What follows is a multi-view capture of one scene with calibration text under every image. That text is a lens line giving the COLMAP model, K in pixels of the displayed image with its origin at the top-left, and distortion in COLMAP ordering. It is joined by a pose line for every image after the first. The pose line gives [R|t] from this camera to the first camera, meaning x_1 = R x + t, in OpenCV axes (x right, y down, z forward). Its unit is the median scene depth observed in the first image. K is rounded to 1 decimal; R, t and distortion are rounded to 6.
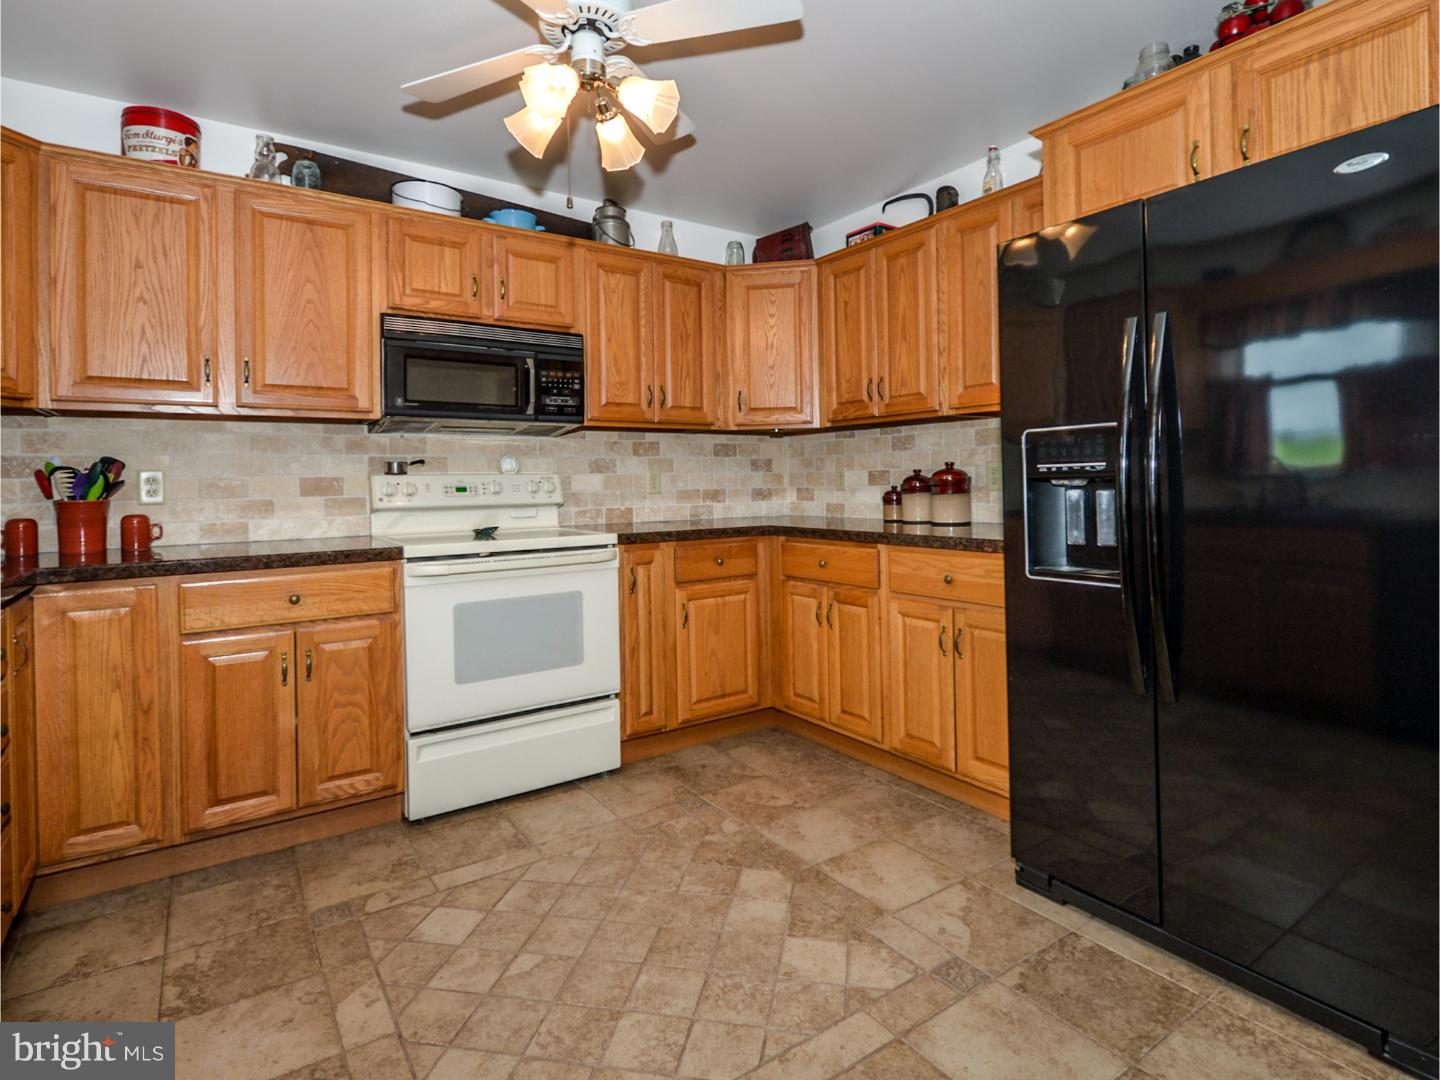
lens RADIAL K [[754.0, 0, 727.1], [0, 754.0, 490.6], [0, 0, 1]] dist [0.001351, -0.001200]
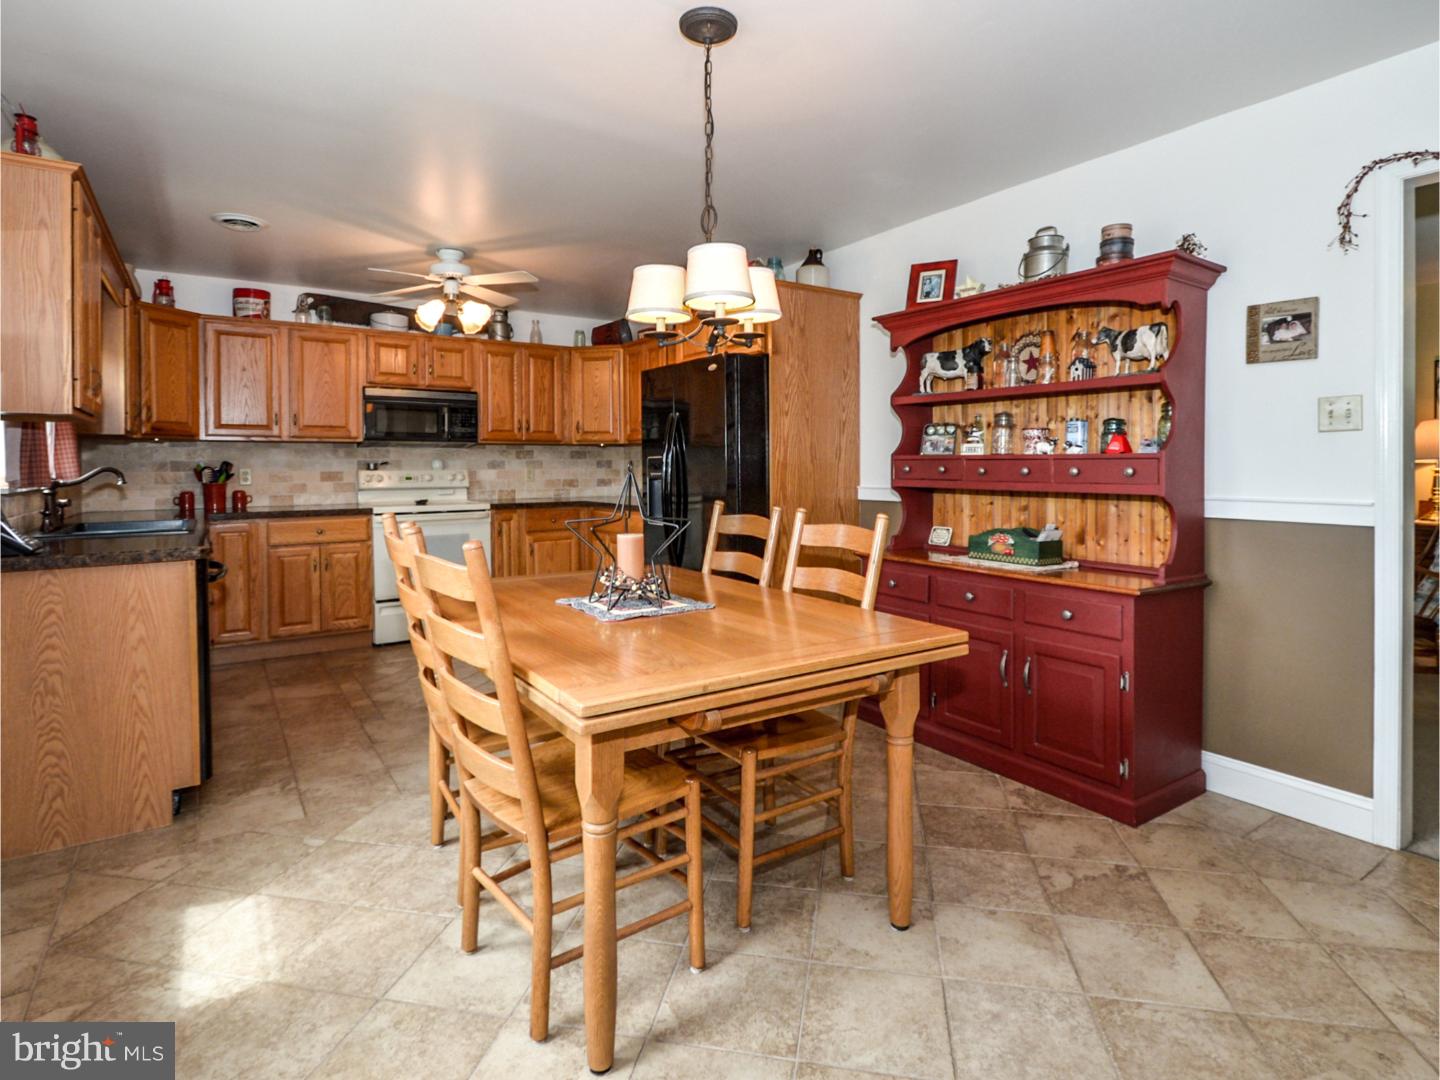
lens RADIAL K [[754.0, 0, 727.1], [0, 754.0, 490.6], [0, 0, 1]] dist [0.001351, -0.001200]
pose [[0.999895, 0.013121, -0.006207, 0.496624], [-0.012960, 0.999593, 0.025422, -0.033456], [0.006538, -0.025339, 0.999658, -0.944939]]
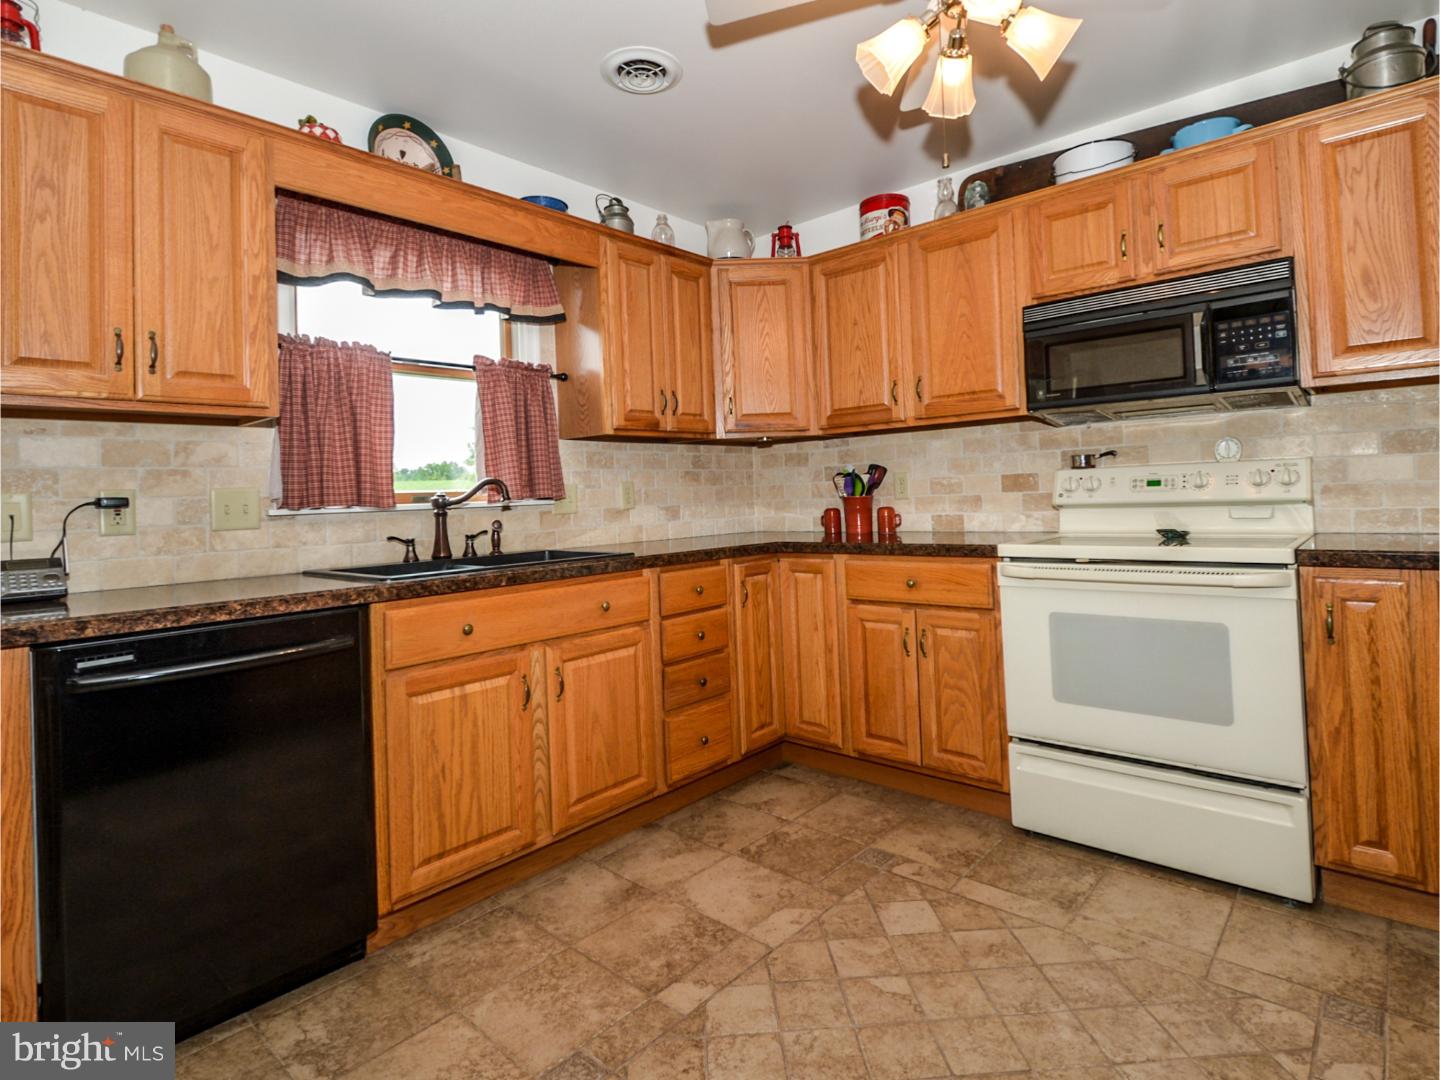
lens RADIAL K [[754.0, 0, 727.1], [0, 754.0, 490.6], [0, 0, 1]] dist [0.001351, -0.001200]
pose [[0.237999, -0.000488, -0.971265, 0.417315], [0.020019, 0.999790, 0.004403, -0.007618], [0.971059, -0.020492, 0.237958, 0.393055]]
